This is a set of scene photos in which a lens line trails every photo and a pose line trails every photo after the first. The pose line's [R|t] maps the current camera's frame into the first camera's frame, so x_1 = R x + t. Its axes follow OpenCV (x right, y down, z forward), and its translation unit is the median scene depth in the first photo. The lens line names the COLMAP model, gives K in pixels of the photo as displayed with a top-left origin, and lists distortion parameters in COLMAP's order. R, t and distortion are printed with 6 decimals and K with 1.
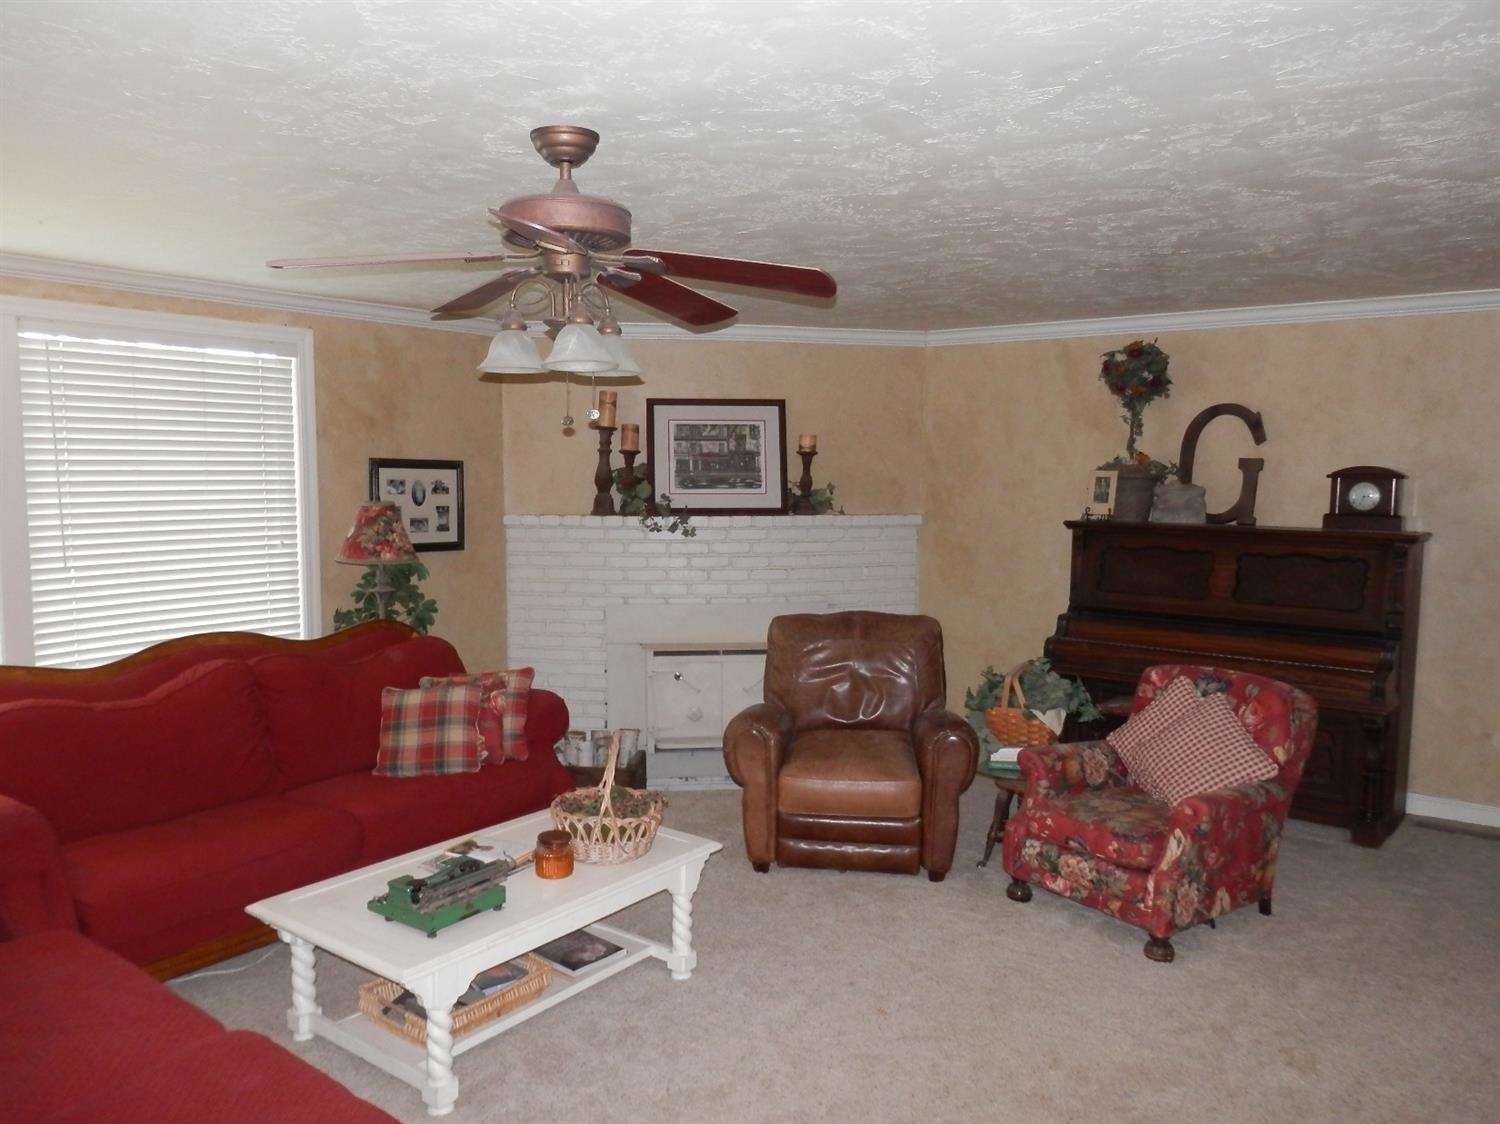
lens RADIAL K [[1112.3, 0, 750.0], [0, 1112.3, 562.0], [0, 0, 1]] dist [0.061685, 0.000928]
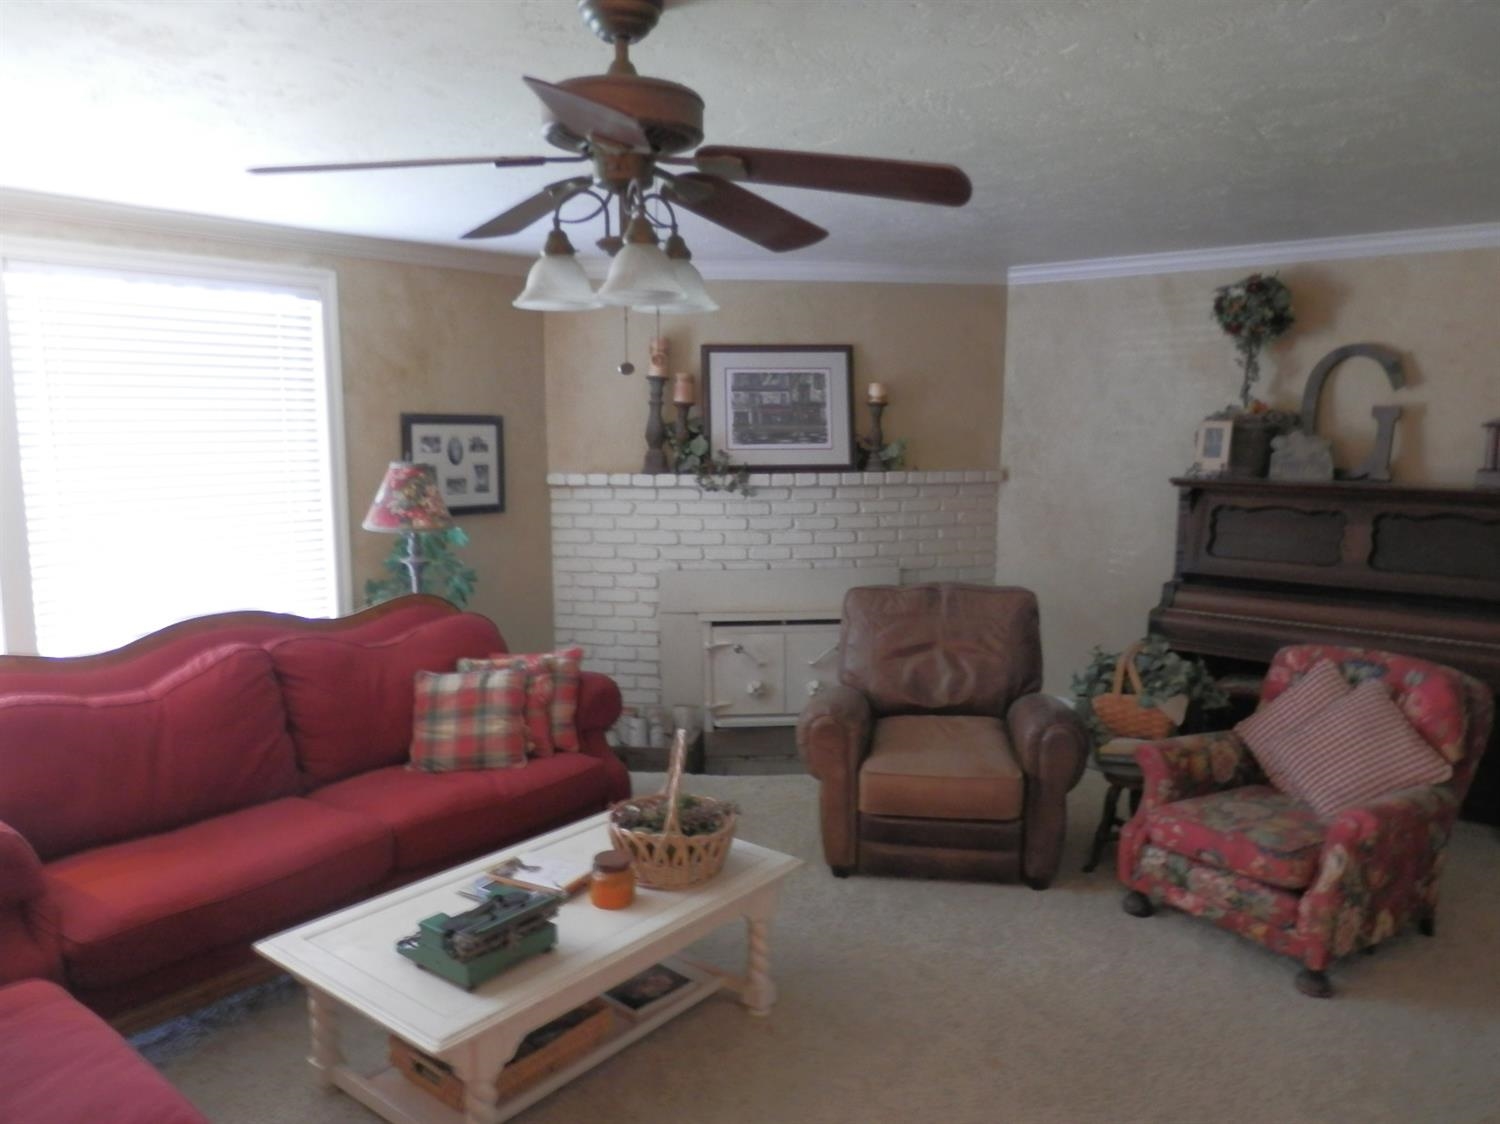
lens RADIAL K [[1107.7, 0, 750.0], [0, 1107.7, 562.0], [0, 0, 1]] dist [0.030069, 0.000631]
pose [[0.999324, -0.002170, -0.036702, -0.027763], [0.003795, 0.999013, 0.044267, -0.012906], [0.036570, -0.044376, 0.998345, 0.122612]]
